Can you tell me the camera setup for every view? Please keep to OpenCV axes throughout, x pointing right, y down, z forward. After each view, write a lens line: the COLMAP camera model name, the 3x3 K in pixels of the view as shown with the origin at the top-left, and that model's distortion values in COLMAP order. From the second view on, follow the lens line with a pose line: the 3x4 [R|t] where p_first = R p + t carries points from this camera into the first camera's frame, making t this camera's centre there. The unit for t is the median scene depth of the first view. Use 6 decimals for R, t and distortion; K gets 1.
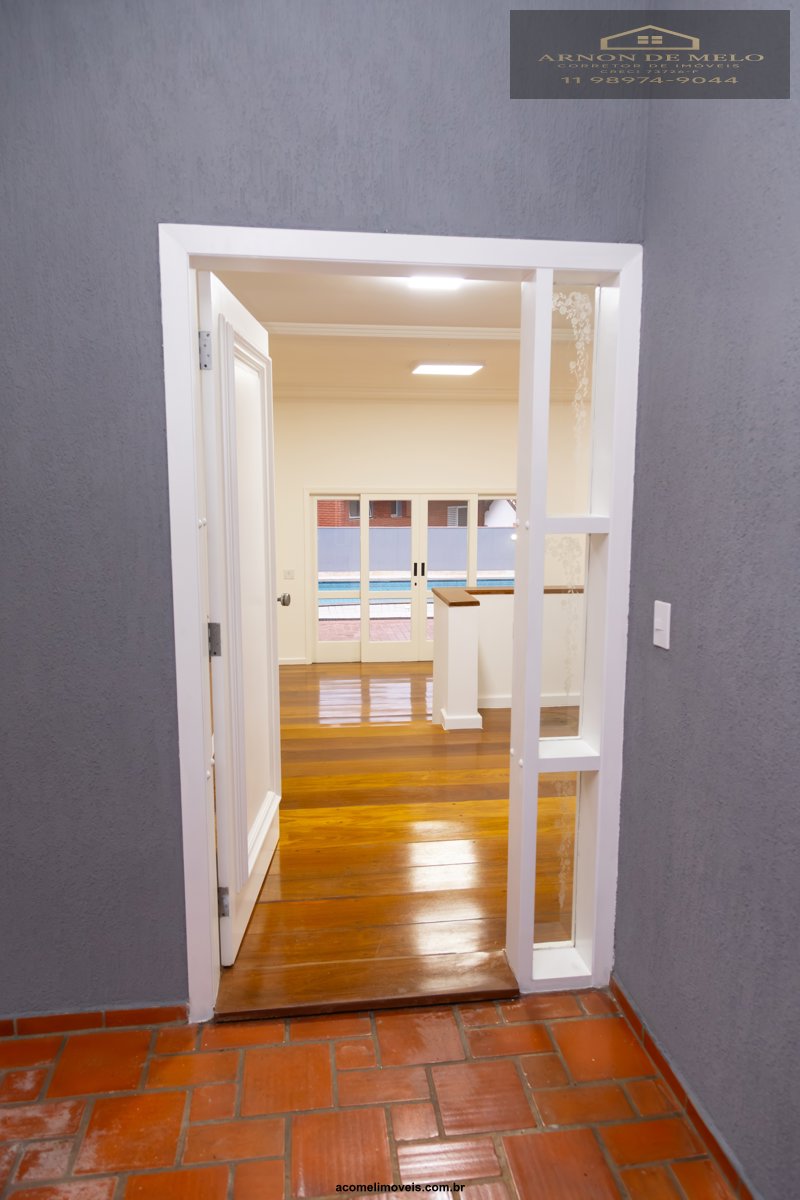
lens RADIAL K [[824.4, 0, 400.0], [0, 824.4, 600.0], [0, 0, 1]] dist [0.007427, 0.001455]
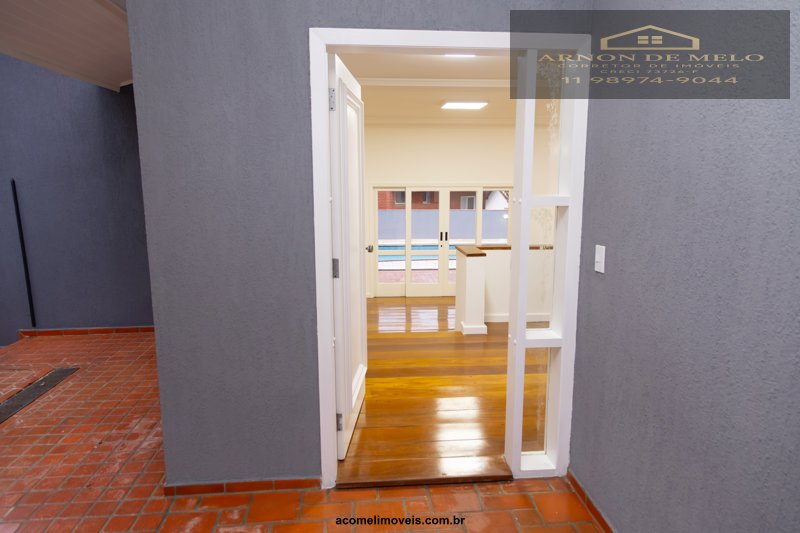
lens RADIAL K [[549.6, 0, 400.9], [0, 549.6, 272.3], [0, 0, 1]] dist [0.007427, 0.001455]
pose [[0.998799, 0.004132, -0.048818, -0.031099], [-0.002958, 0.999705, 0.024092, 0.025509], [0.048904, -0.023919, 0.998517, -0.128700]]
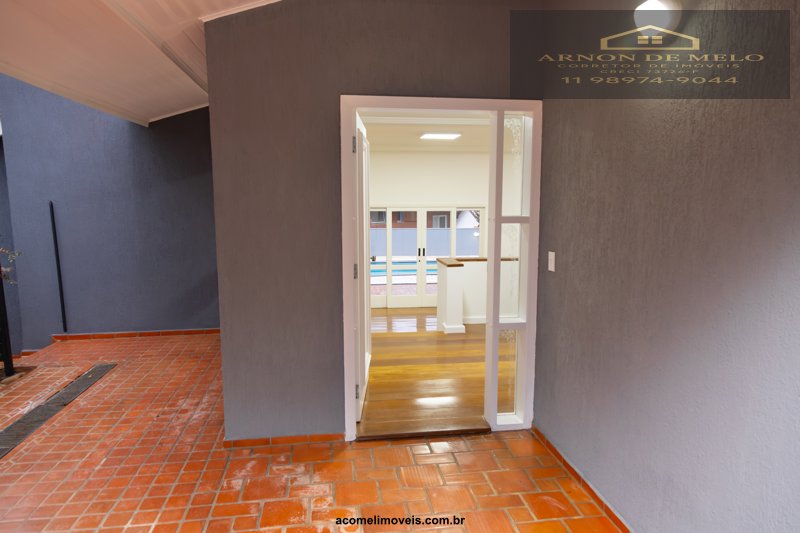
lens RADIAL K [[535.3, 0, 400.0], [0, 535.3, 266.5], [0, 0, 1]] dist [0.017150, -0.003892]
pose [[0.999994, -0.003142, -0.001216, -0.094805], [0.003119, 0.999822, -0.018615, 0.057986], [0.001274, 0.018611, 0.999826, -0.440736]]
